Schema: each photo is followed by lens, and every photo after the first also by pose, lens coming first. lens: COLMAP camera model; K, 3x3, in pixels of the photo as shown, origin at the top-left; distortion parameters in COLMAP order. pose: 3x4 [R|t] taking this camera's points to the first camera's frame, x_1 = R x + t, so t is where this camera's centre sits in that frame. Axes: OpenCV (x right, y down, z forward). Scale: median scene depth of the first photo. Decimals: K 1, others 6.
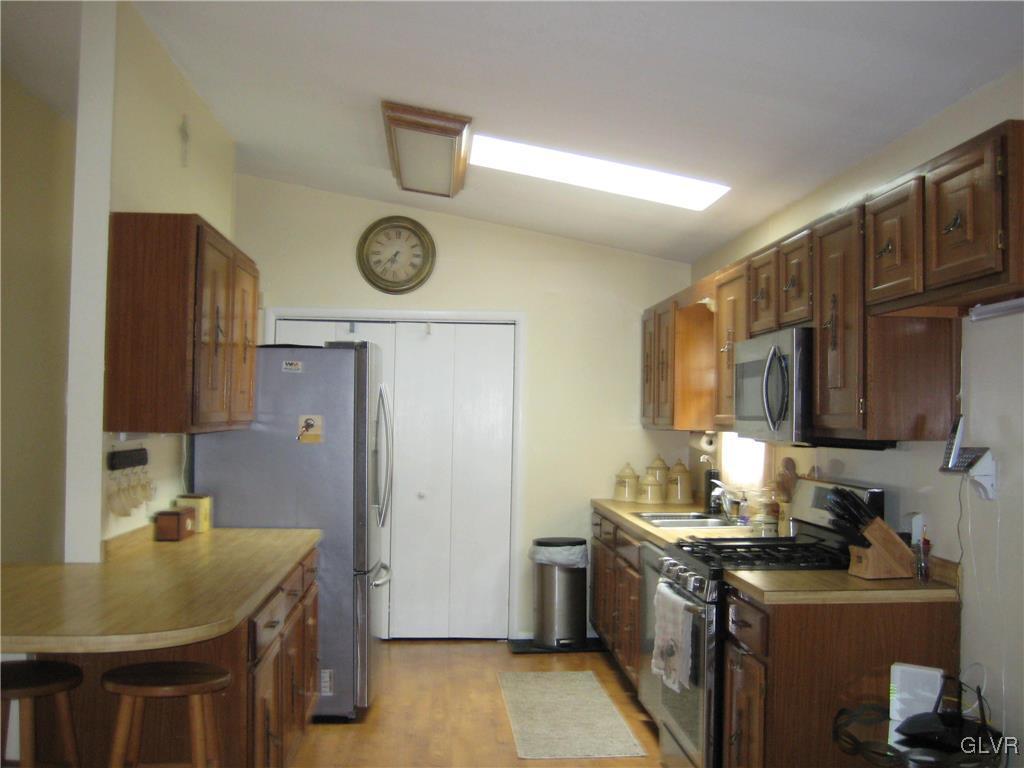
lens RADIAL K [[1073.0, 0, 512.0], [0, 1073.0, 384.0], [0, 0, 1]] dist [-0.092174, 0.012432]
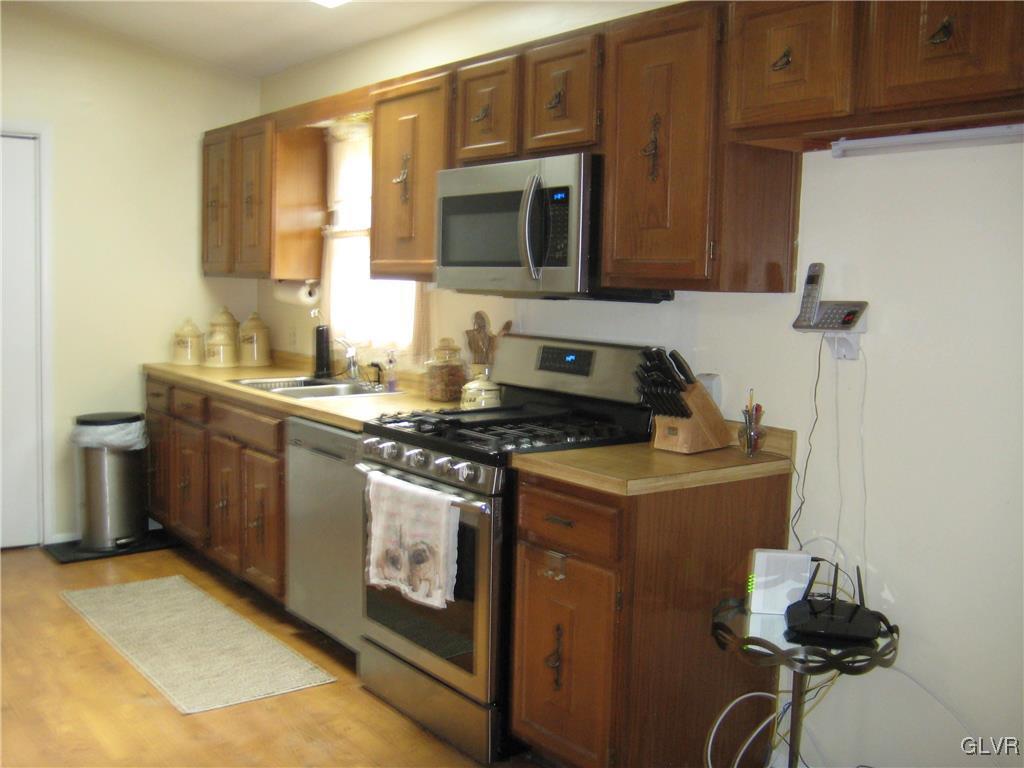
lens RADIAL K [[1080.5, 0, 504.6], [0, 1080.5, 384.3], [0, 0, 1]] dist [-0.133915, 0.167690]
pose [[0.843475, -0.042250, 0.535504, -0.187107], [-0.031788, 0.991229, 0.128274, 0.015676], [-0.536227, -0.125219, 0.834734, 0.263481]]
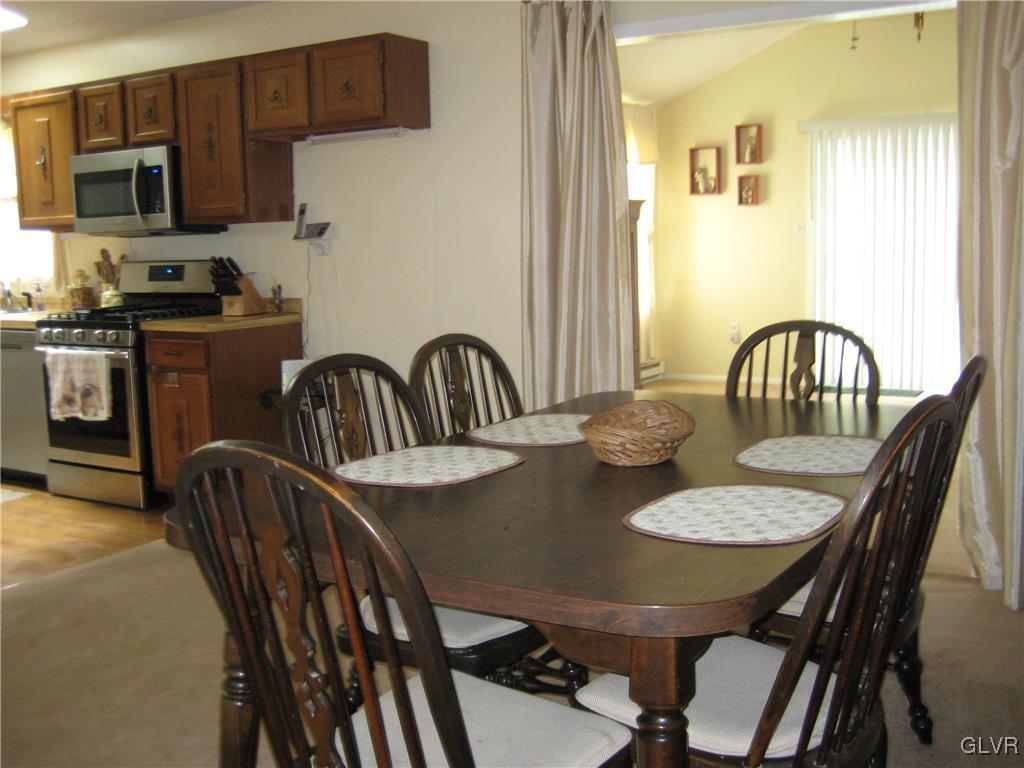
lens RADIAL K [[1080.5, 0, 504.6], [0, 1080.5, 384.3], [0, 0, 1]] dist [-0.133915, 0.167690]
pose [[0.584542, -0.129577, 0.800950, -0.502661], [0.003166, 0.987522, 0.157450, 0.030529], [-0.811357, -0.089500, 0.577658, -0.142849]]
